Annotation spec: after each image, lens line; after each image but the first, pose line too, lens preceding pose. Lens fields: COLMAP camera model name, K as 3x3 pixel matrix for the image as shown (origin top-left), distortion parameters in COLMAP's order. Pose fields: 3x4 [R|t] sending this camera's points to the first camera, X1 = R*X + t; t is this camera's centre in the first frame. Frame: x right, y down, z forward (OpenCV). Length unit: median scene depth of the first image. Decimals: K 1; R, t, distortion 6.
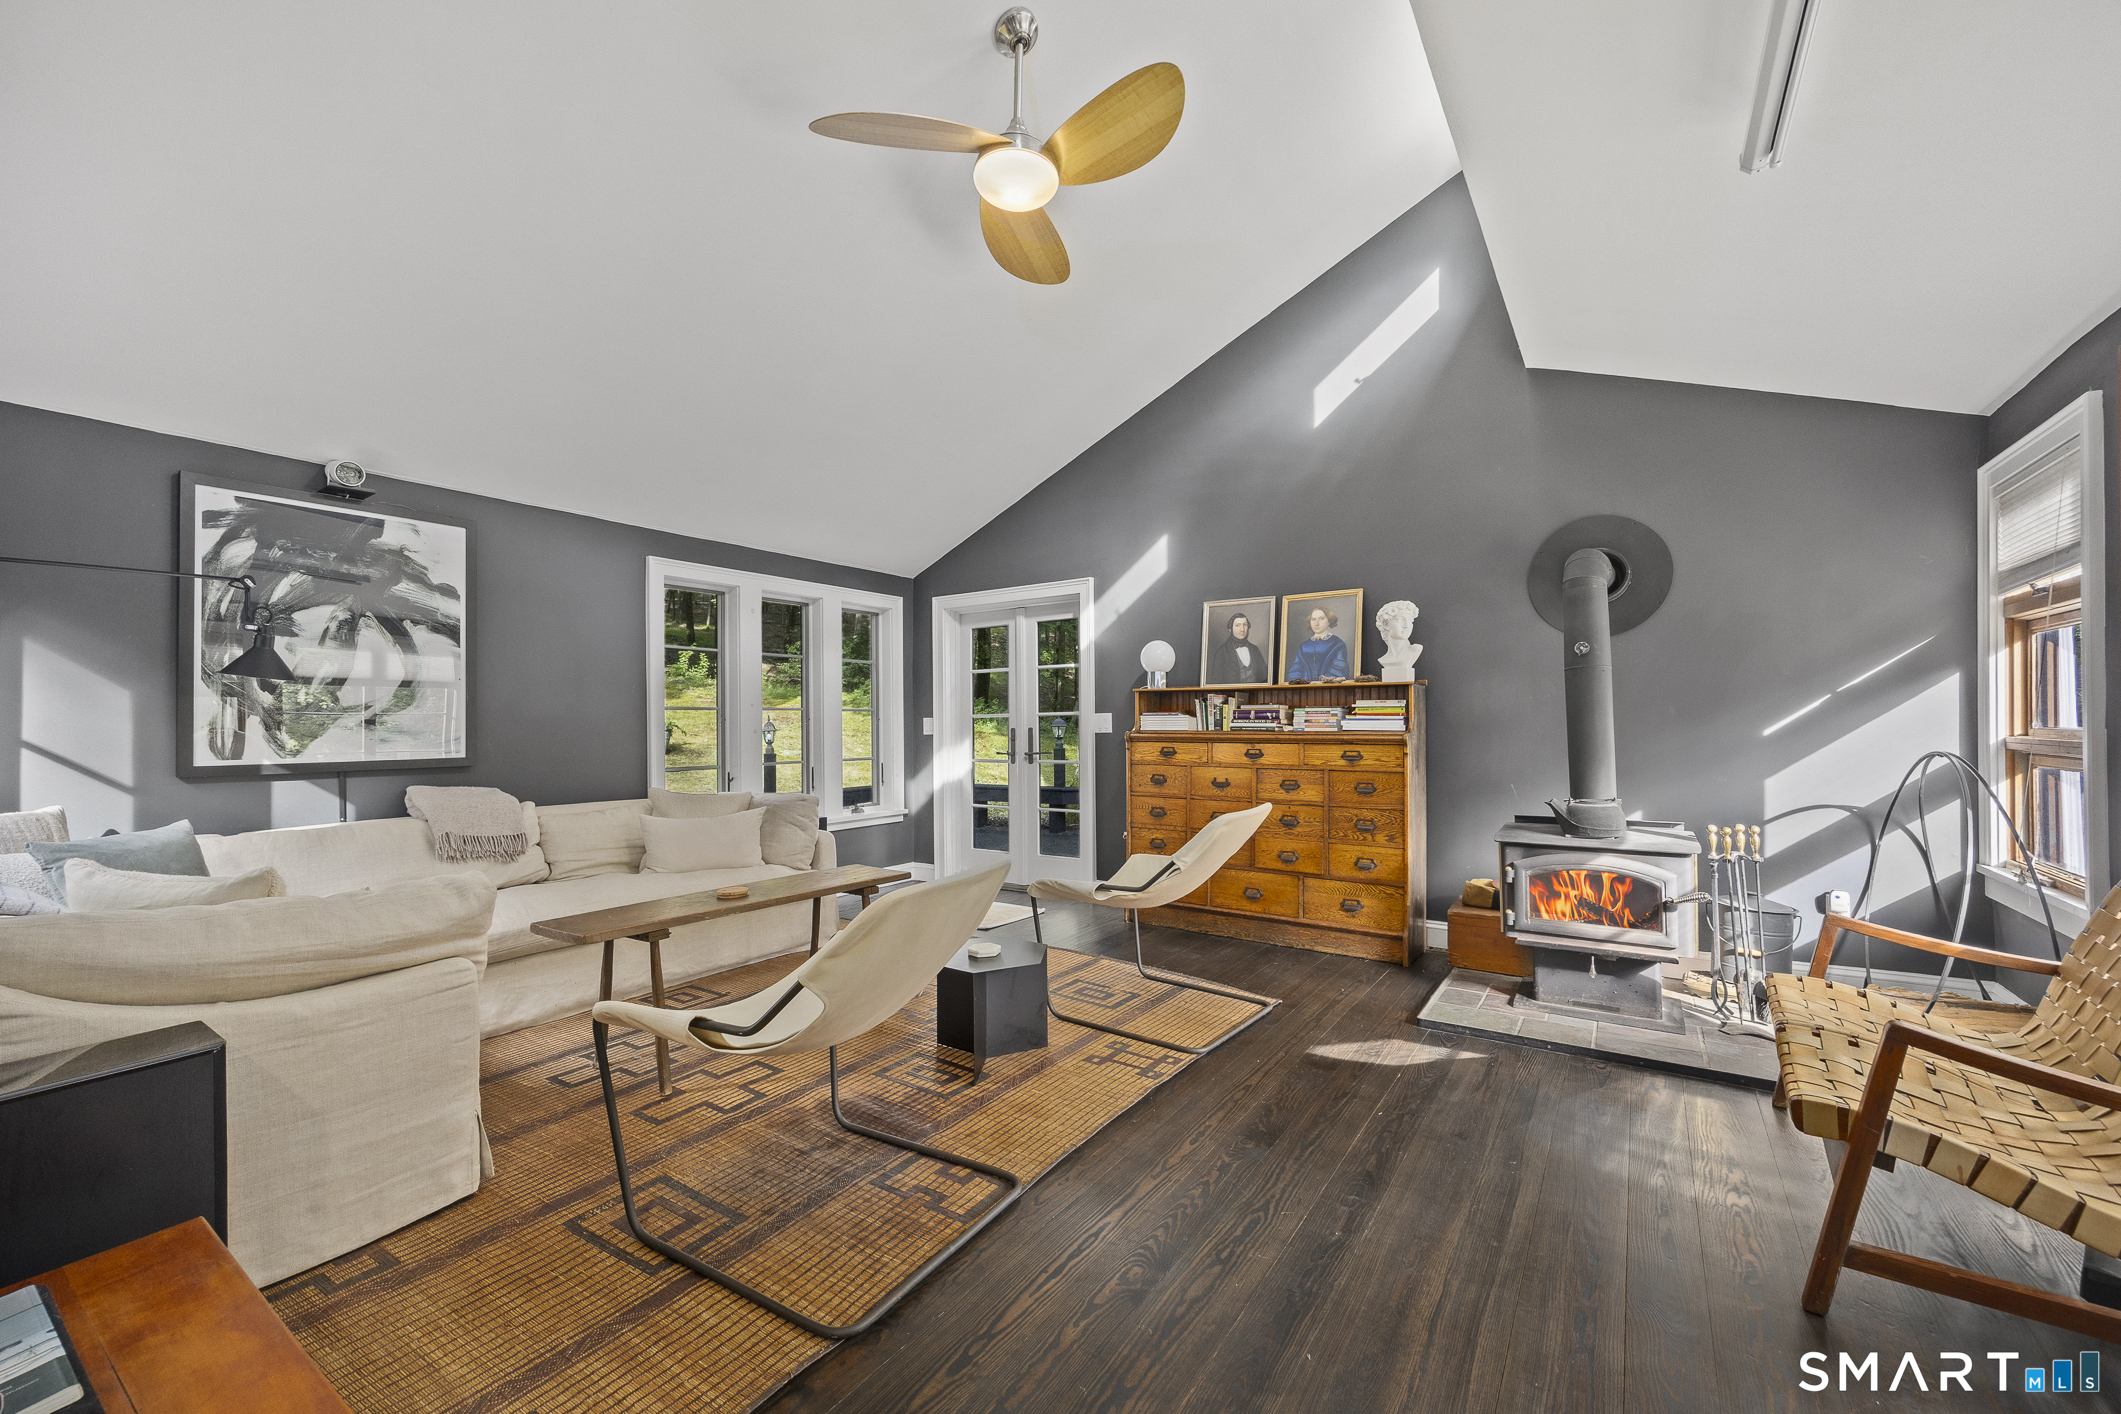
lens RADIAL K [[870.9, 0, 1060.5], [0, 870.9, 707.0], [0, 0, 1]] dist [0.000718, 0.000107]
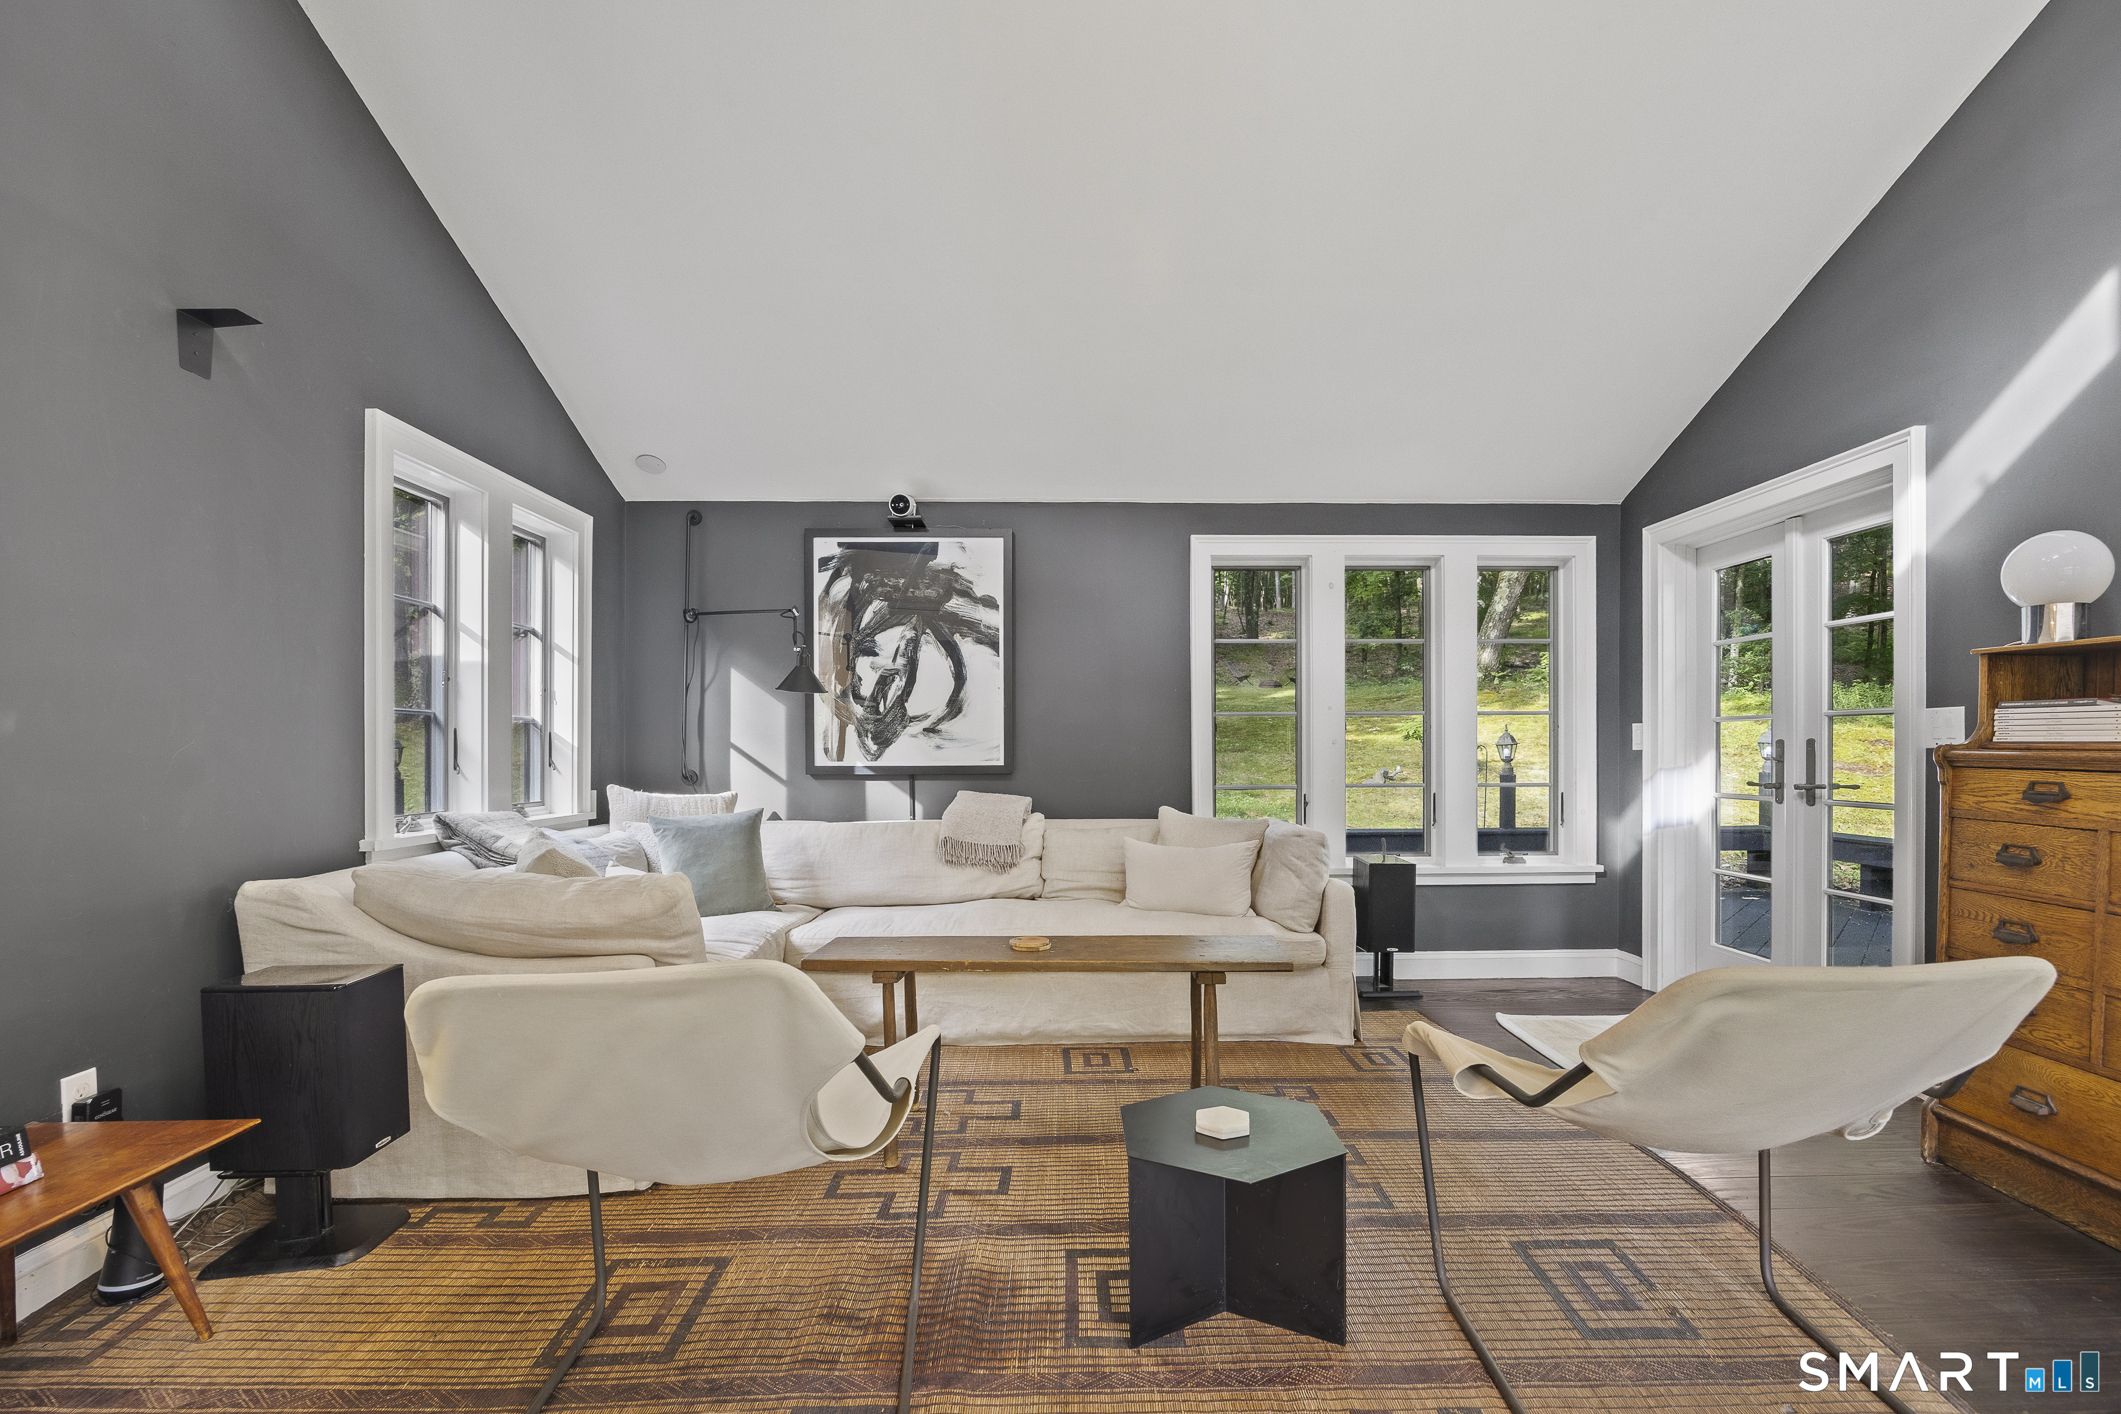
lens RADIAL K [[956.7, 0, 1067.5], [0, 956.7, 750.6], [0, 0, 1]] dist [-0.015608, 0.000129]
pose [[0.568826, 0.010558, -0.822390, 0.280590], [0.014094, 0.999646, 0.022582, 0.017535], [0.822337, -0.024436, 0.568475, 0.442362]]
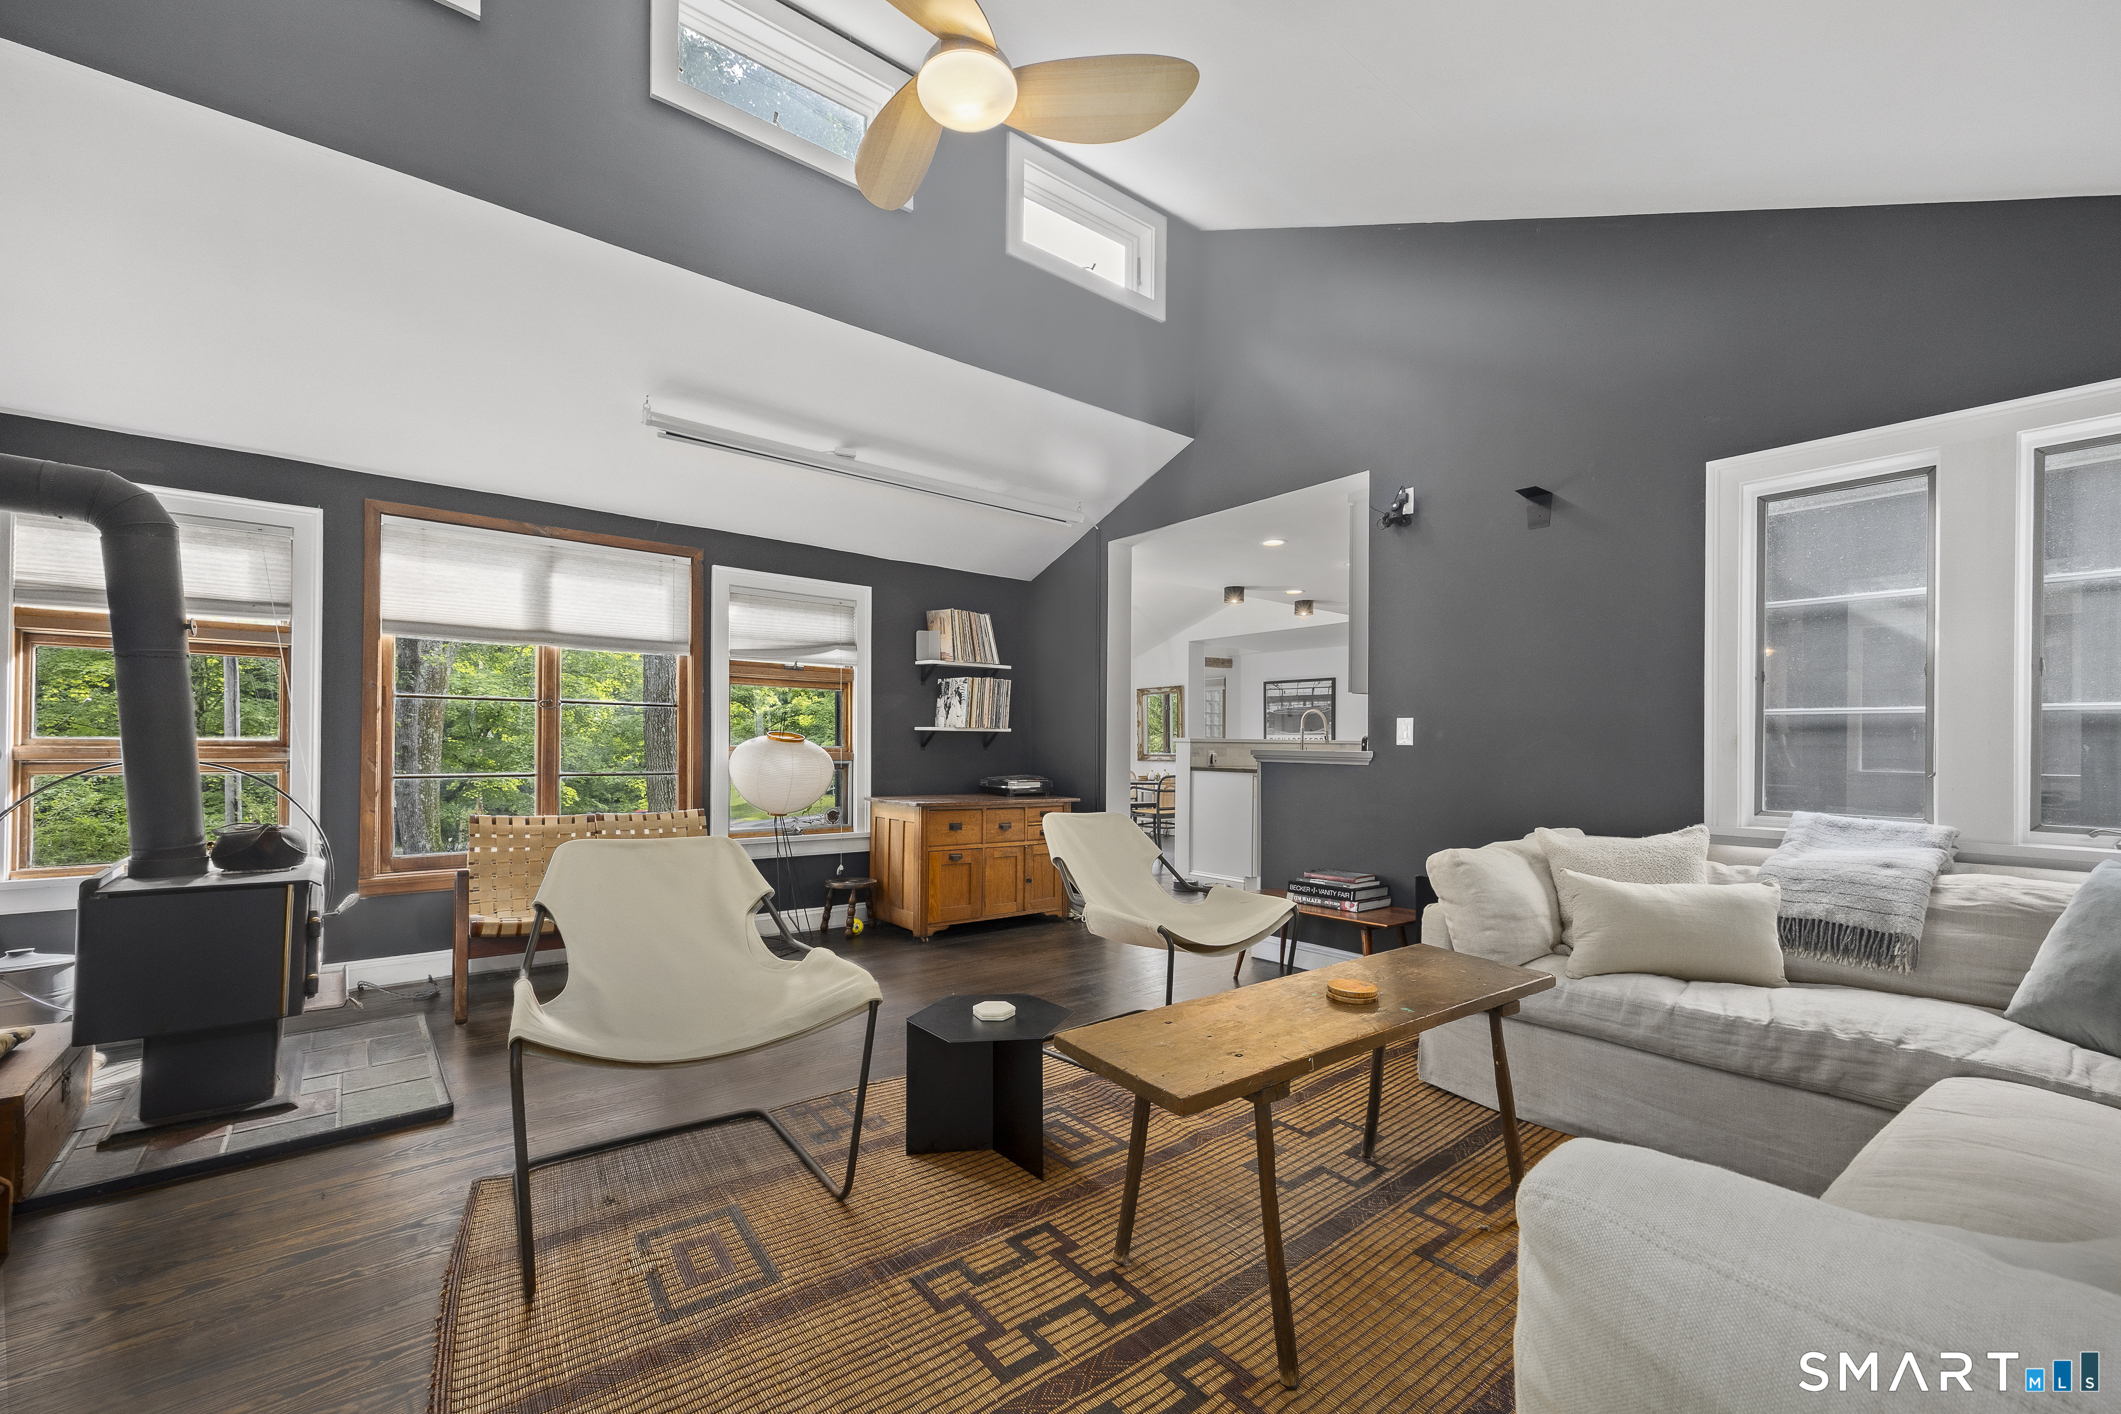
lens RADIAL K [[870.9, 0, 1060.5], [0, 870.9, 707.0], [0, 0, 1]] dist [0.000718, 0.000107]
pose [[-0.956690, 0.010278, 0.290928, -0.286005], [-0.004404, 0.998751, -0.049763, 0.034798], [-0.291076, -0.048889, -0.955450, 1.346505]]
